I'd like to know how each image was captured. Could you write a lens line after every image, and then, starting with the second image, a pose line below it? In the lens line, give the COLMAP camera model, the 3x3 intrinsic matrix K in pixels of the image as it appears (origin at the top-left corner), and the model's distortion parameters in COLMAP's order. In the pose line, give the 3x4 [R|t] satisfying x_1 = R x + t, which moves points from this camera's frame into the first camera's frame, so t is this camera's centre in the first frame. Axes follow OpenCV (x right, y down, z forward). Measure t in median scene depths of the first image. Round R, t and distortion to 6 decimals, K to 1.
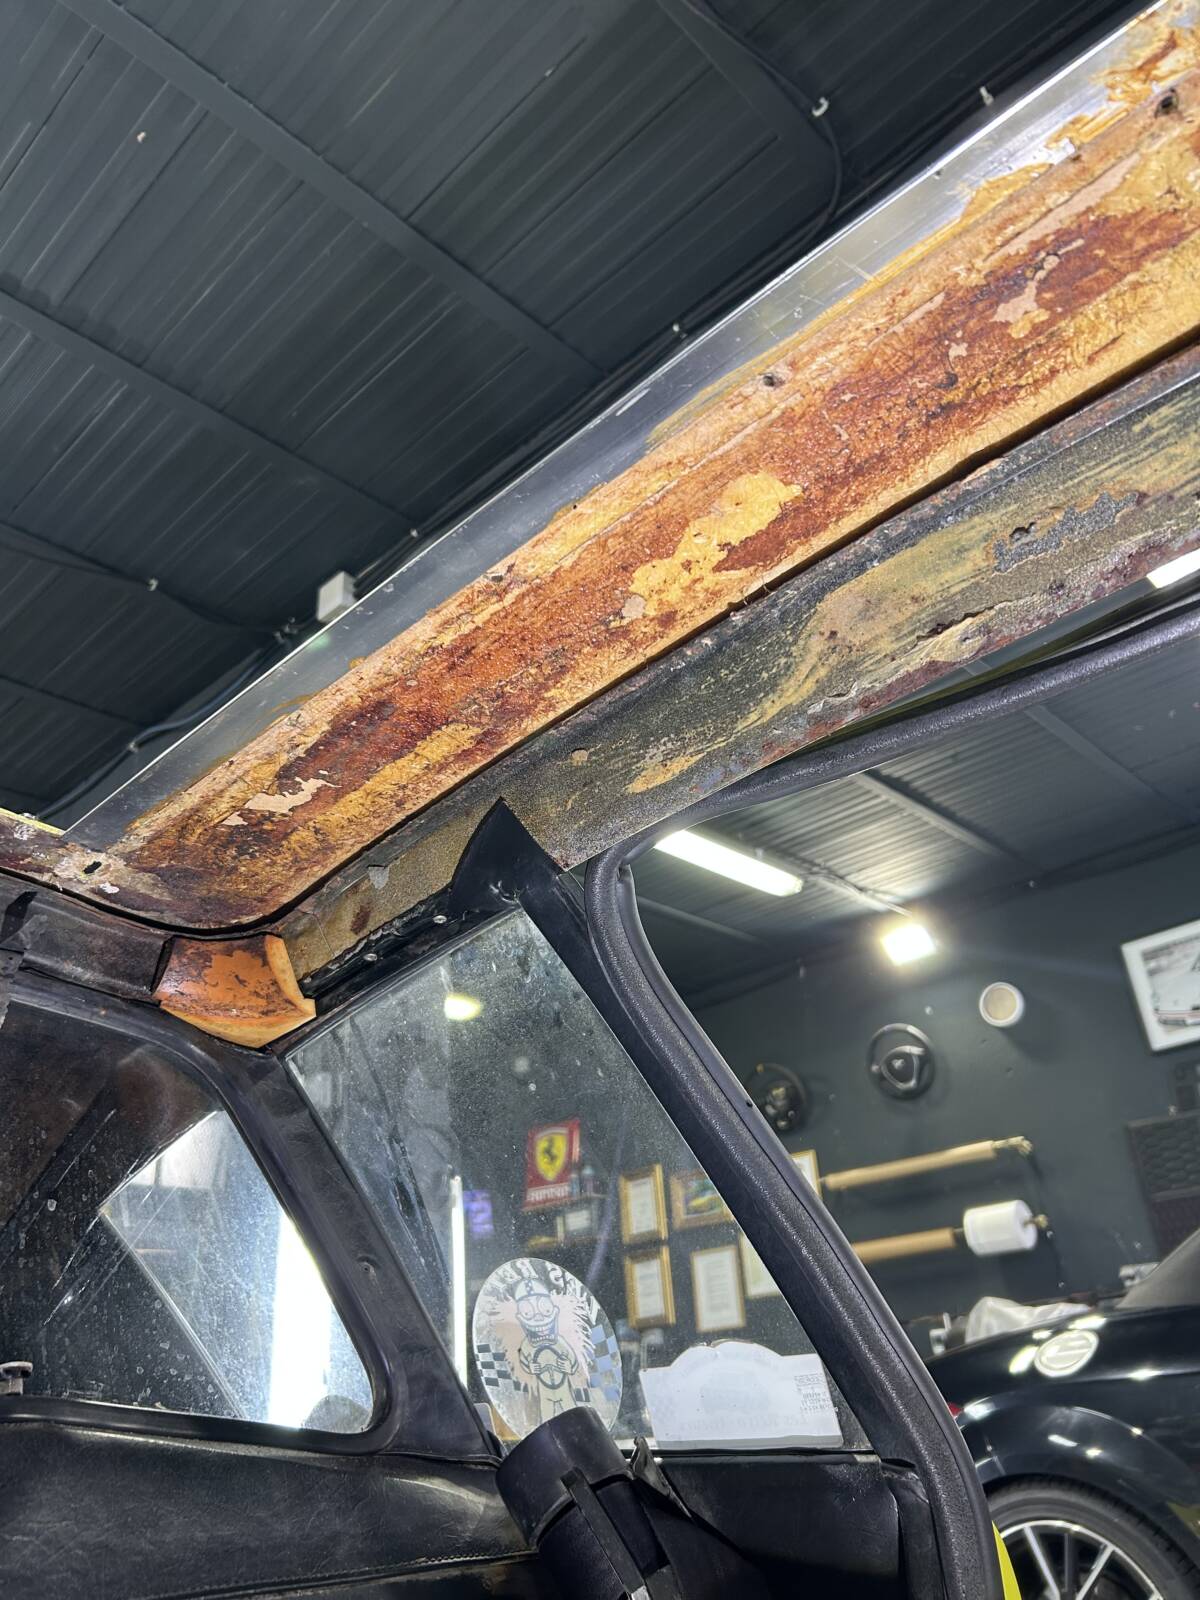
lens RADIAL K [[1205.6, 0, 600.0], [0, 1205.6, 800.0], [0, 0, 1]] dist [0.059429, -0.100080]
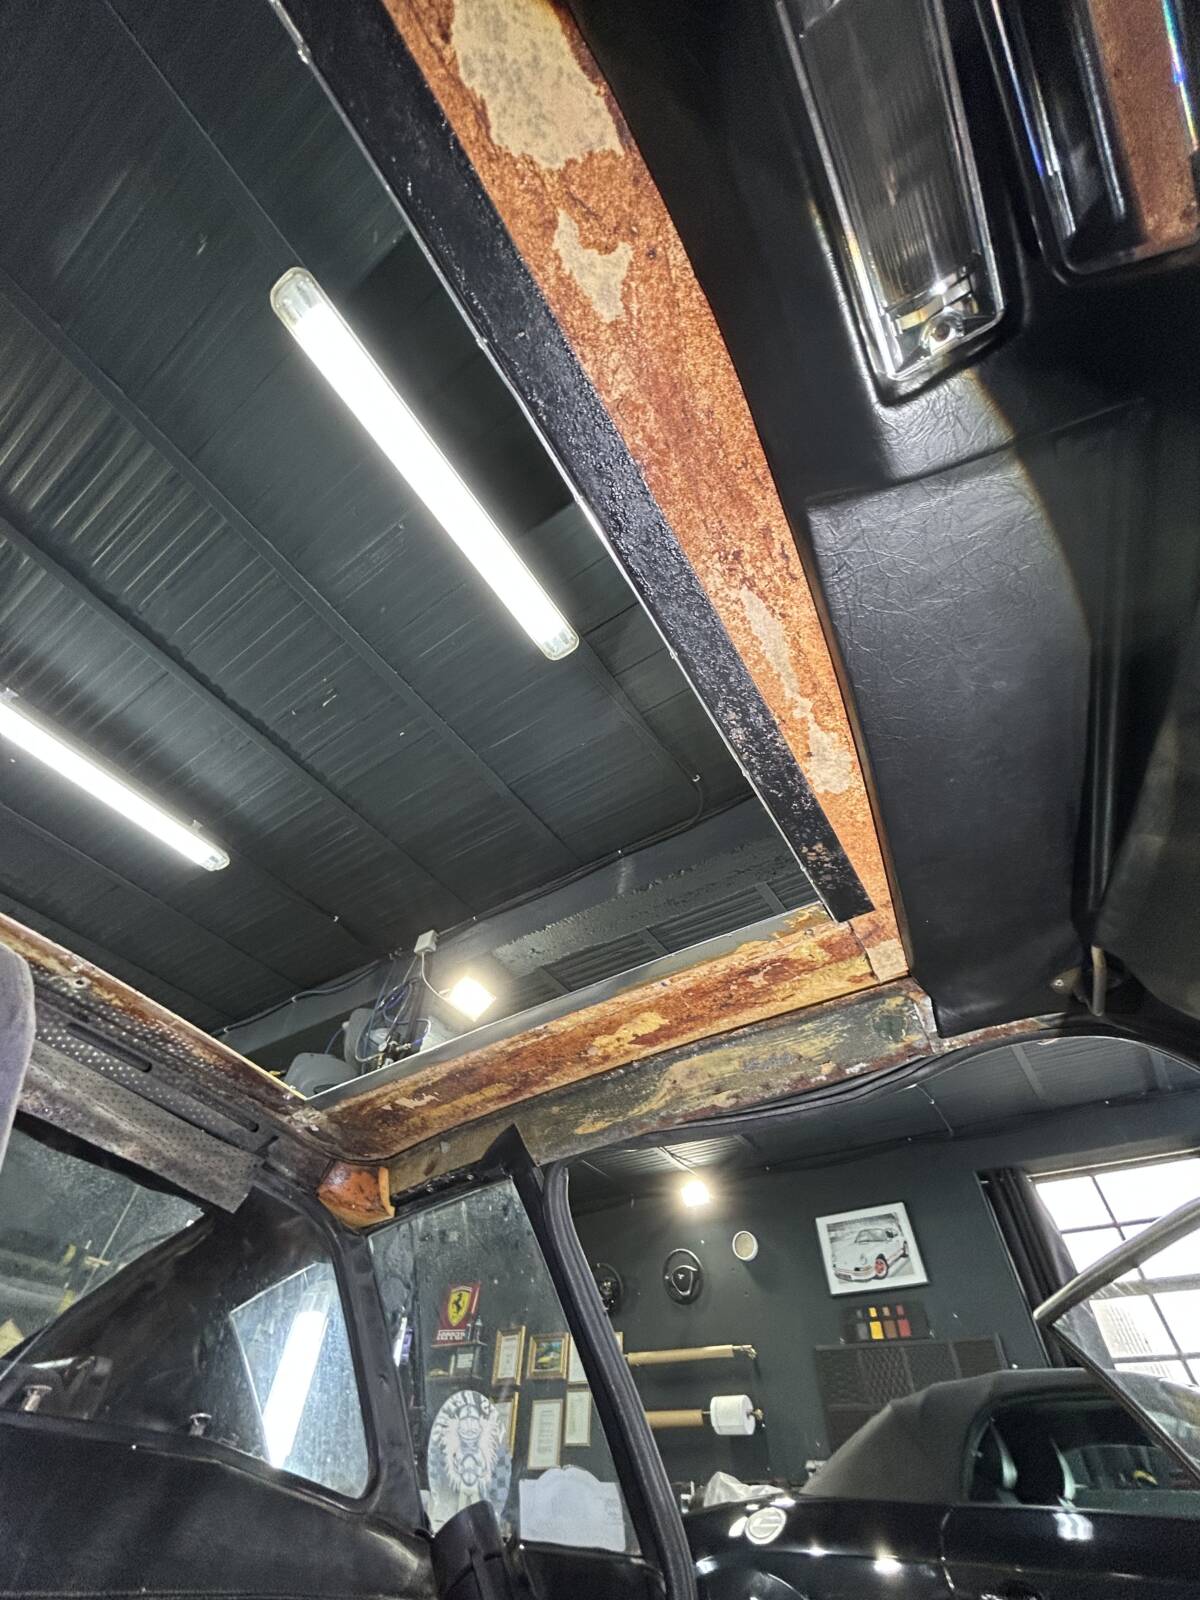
lens RADIAL K [[641.3, 0, 592.4], [0, 641.3, 801.3], [0, 0, 1]] dist [-0.001206, 0.000343]
pose [[0.981582, 0.190417, 0.015428, -0.065886], [-0.169900, 0.907033, -0.385261, -0.093749], [-0.087354, 0.375544, 0.922679, -0.256975]]
